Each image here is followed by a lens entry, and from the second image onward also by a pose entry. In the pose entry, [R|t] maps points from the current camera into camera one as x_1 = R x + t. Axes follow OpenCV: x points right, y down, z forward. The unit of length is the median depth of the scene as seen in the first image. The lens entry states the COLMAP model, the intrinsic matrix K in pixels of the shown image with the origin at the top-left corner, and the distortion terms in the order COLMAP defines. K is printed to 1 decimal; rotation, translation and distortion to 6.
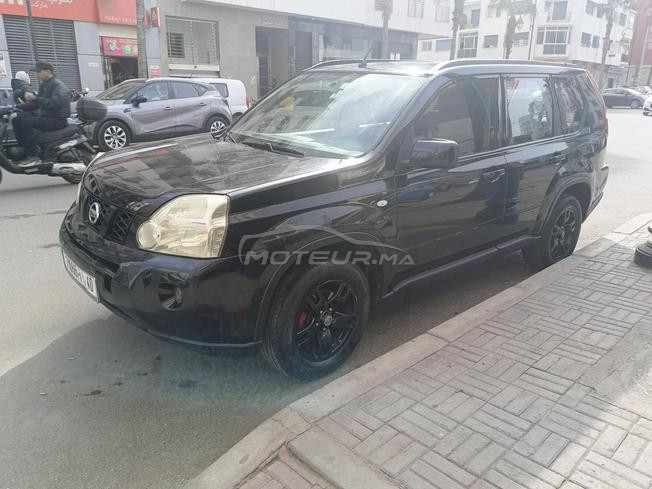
lens RADIAL K [[551.8, 0, 326.0], [0, 551.8, 244.5], [0, 0, 1]] dist [0.082516, -0.017244]
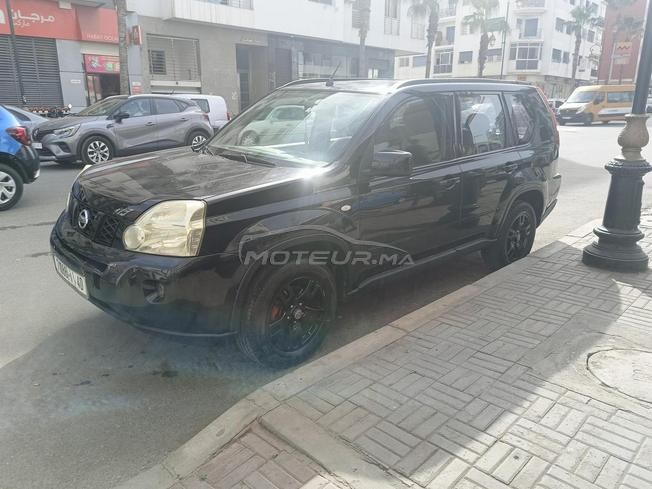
lens RADIAL K [[551.8, 0, 326.0], [0, 551.8, 244.5], [0, 0, 1]] dist [0.082516, -0.017244]
pose [[0.999514, -0.013192, 0.028233, 0.026788], [0.013858, 0.999627, -0.023545, 0.021815], [-0.027912, 0.023925, 0.999324, -0.096903]]
